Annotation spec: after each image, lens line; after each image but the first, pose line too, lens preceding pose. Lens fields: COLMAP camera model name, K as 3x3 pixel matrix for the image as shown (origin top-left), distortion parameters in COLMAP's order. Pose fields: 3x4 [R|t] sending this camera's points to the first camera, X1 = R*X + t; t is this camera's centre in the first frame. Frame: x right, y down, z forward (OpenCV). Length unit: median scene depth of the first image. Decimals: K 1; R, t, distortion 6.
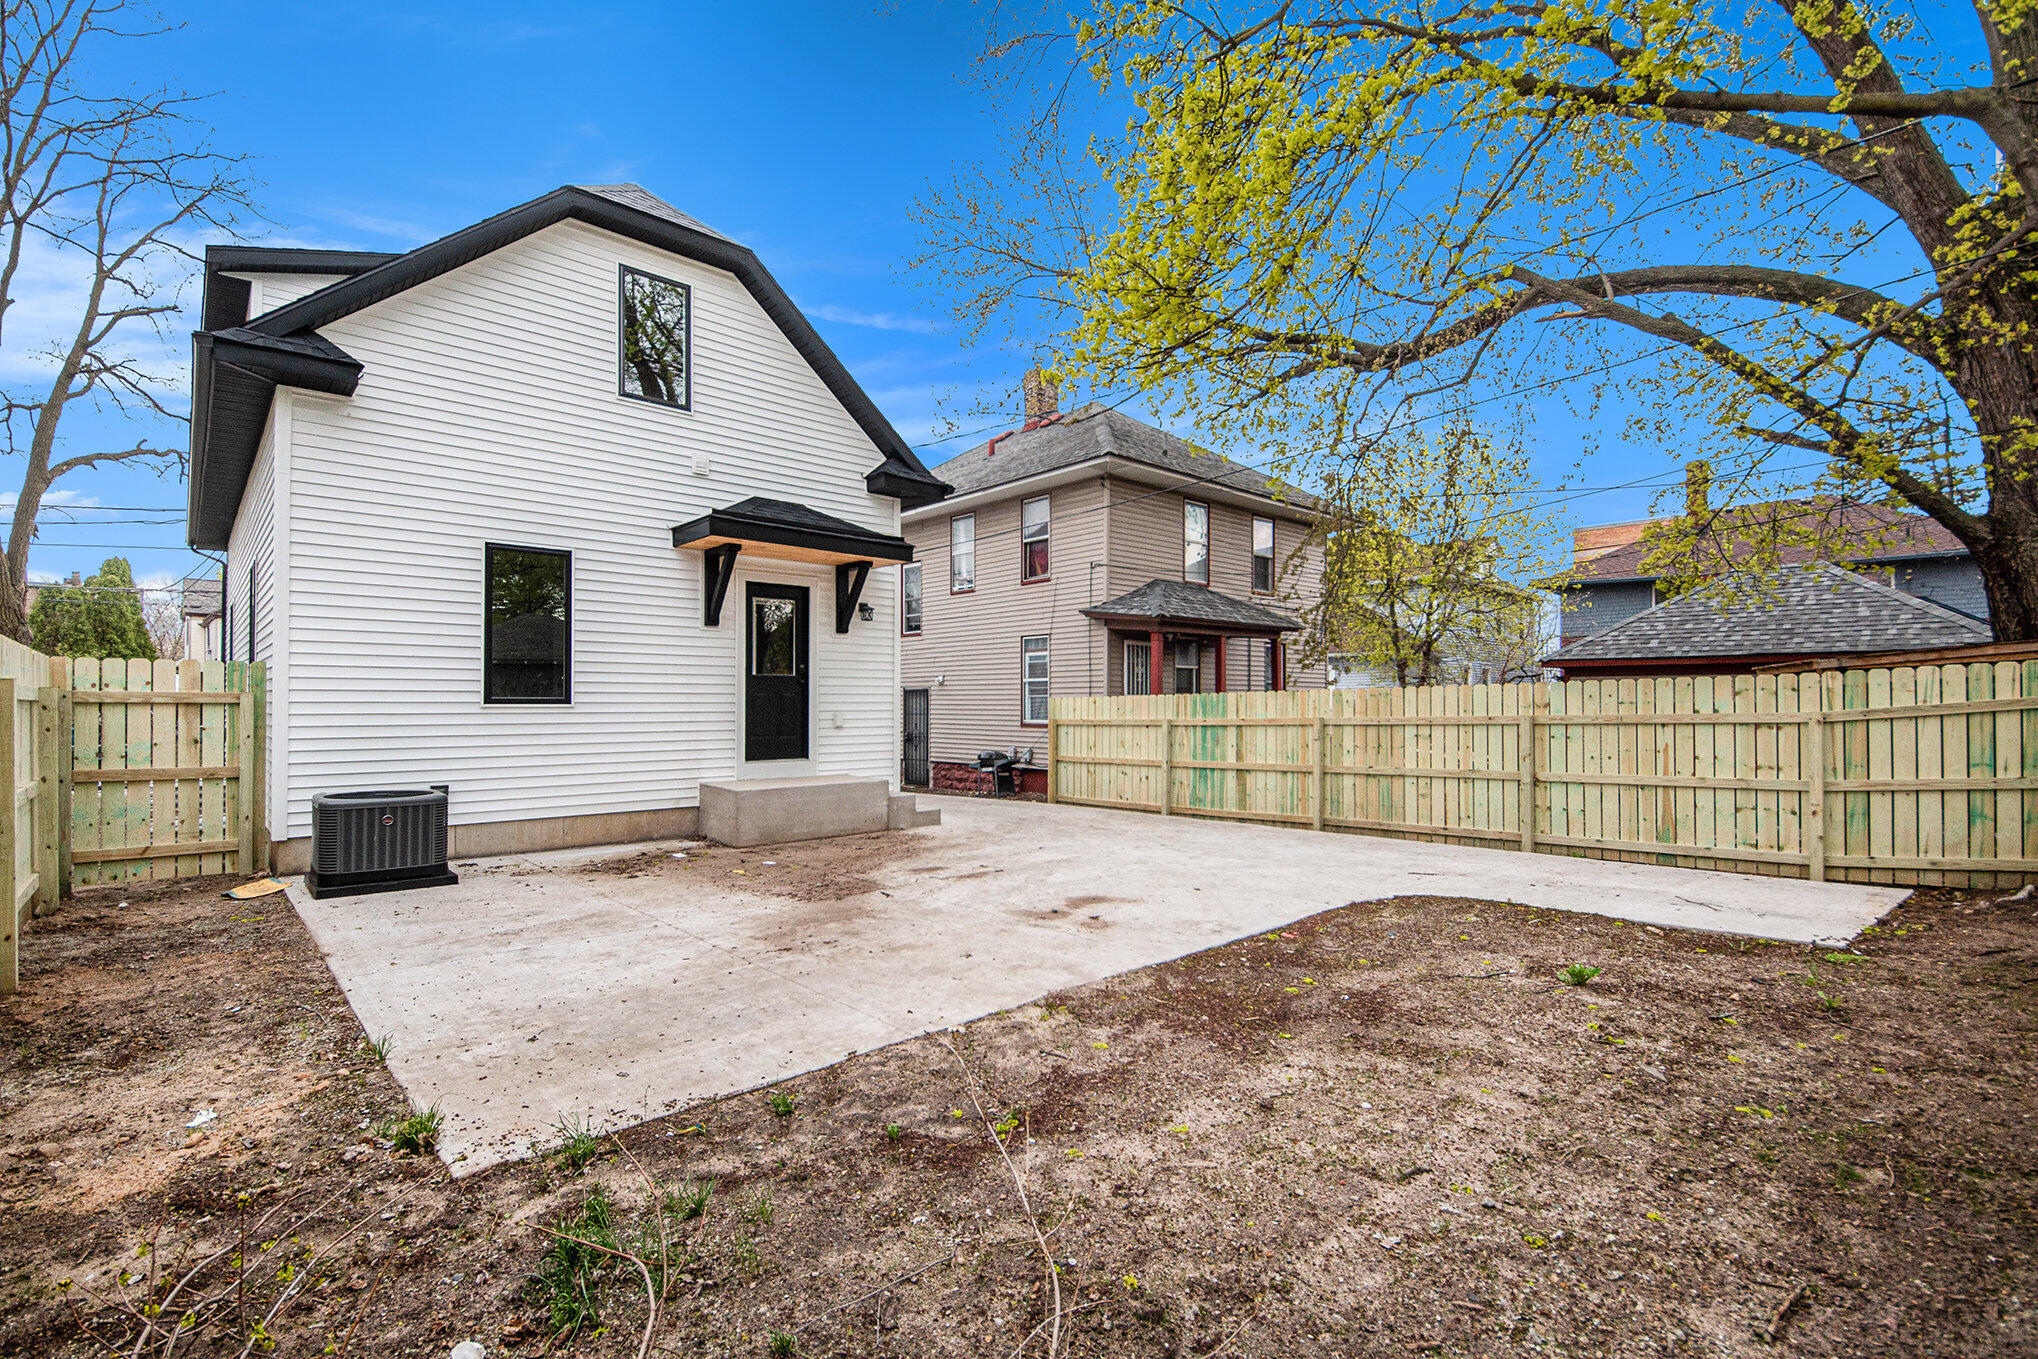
lens RADIAL K [[925.6, 0, 1019.0], [0, 925.6, 679.5], [0, 0, 1]] dist [0.022308, -0.023688]
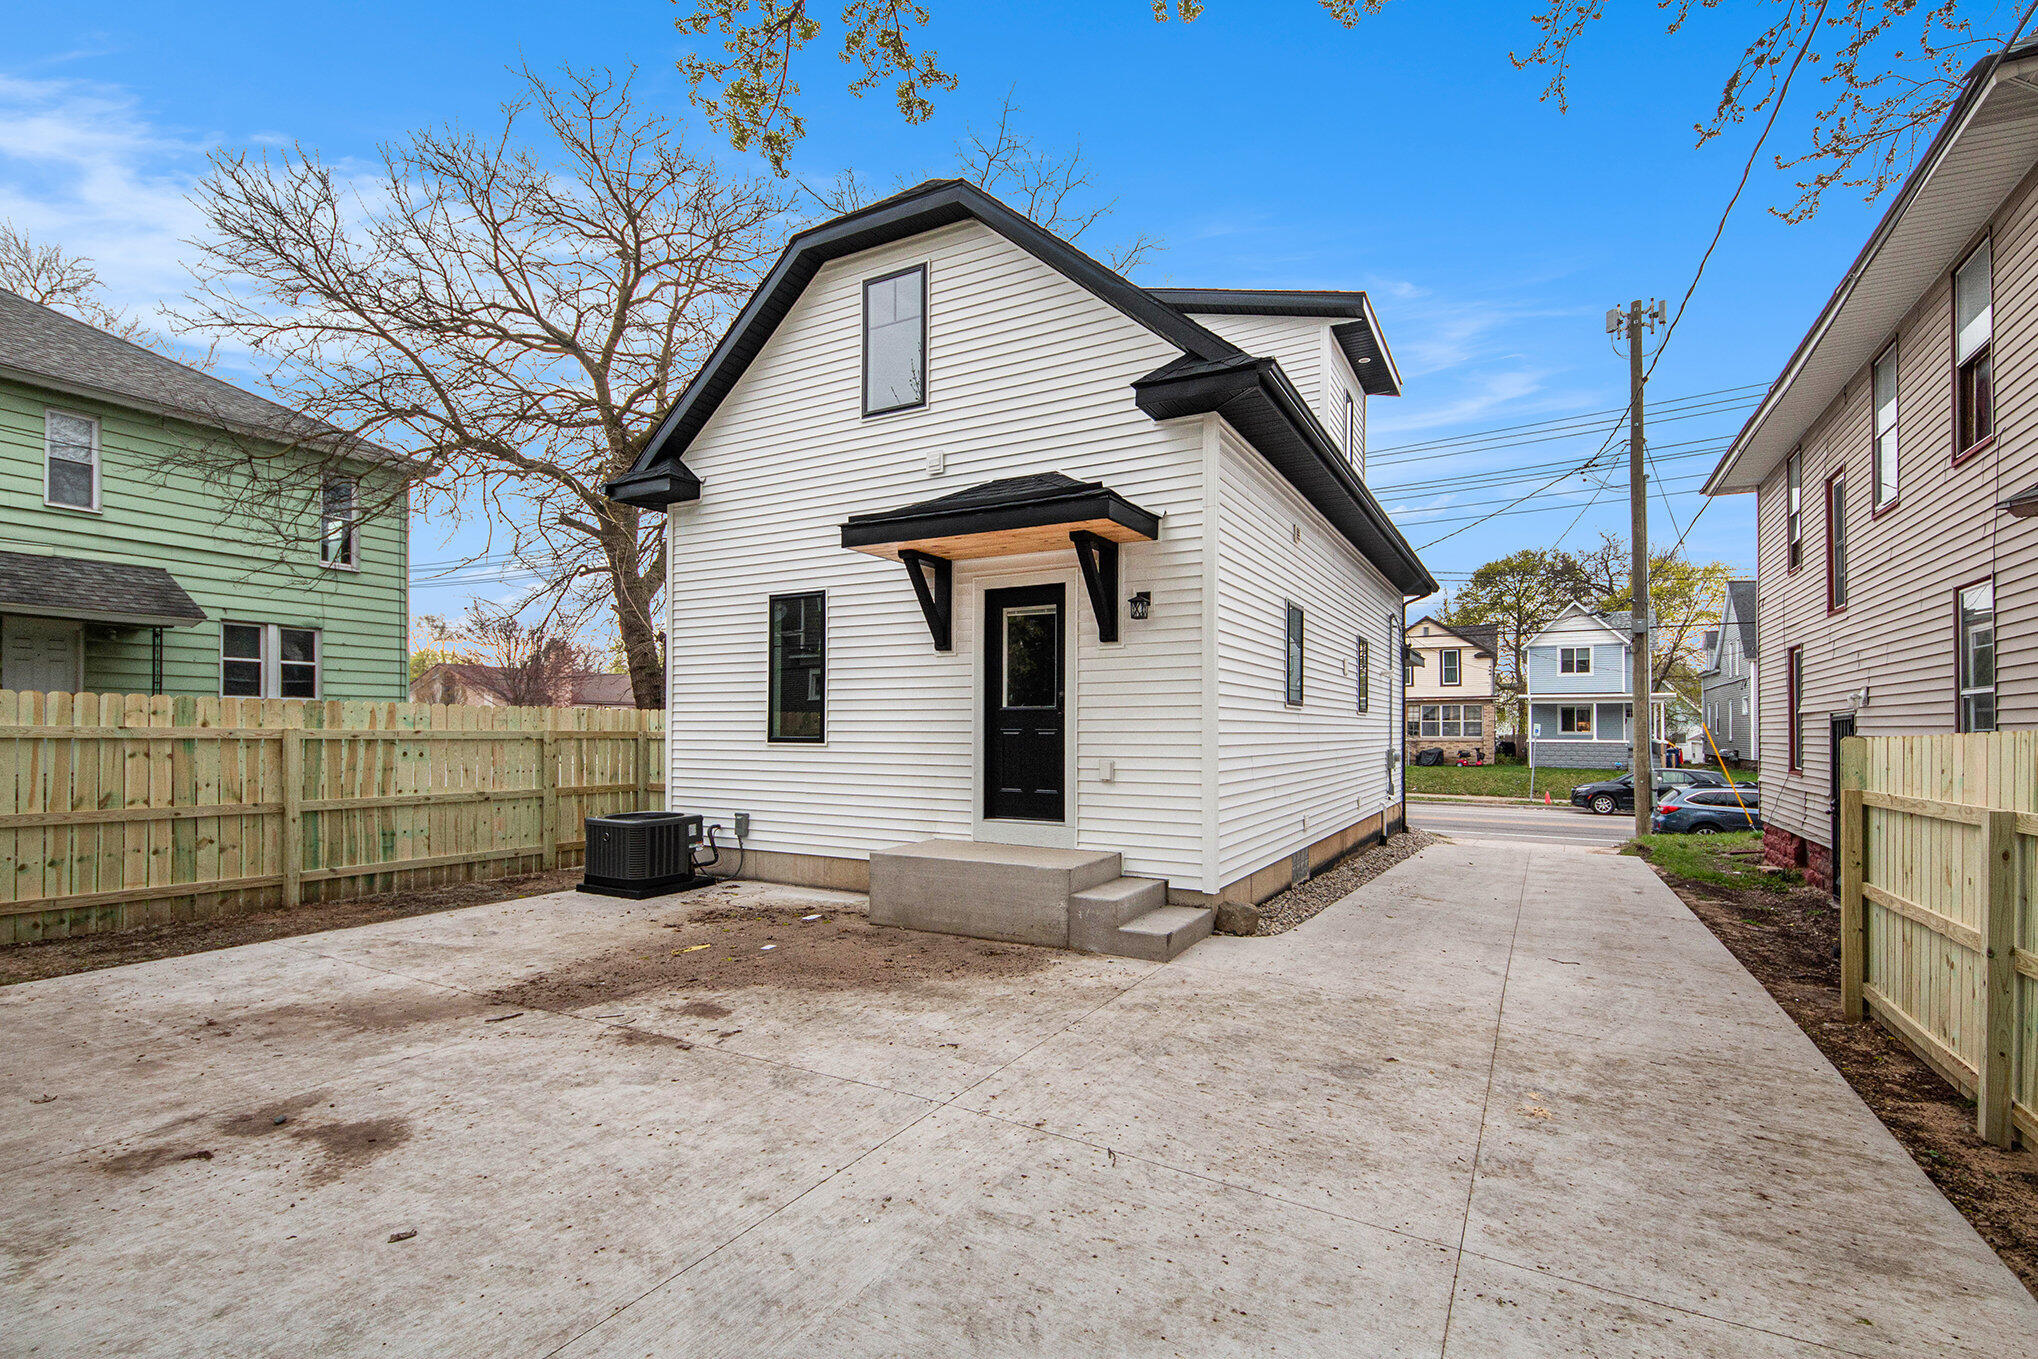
lens RADIAL K [[925.6, 0, 1019.0], [0, 925.6, 679.5], [0, 0, 1]] dist [0.022308, -0.023688]
pose [[0.311798, -0.050789, -0.948790, 0.479536], [0.022269, 0.998687, -0.046142, 0.008102], [0.949887, -0.006742, 0.312520, 0.810360]]
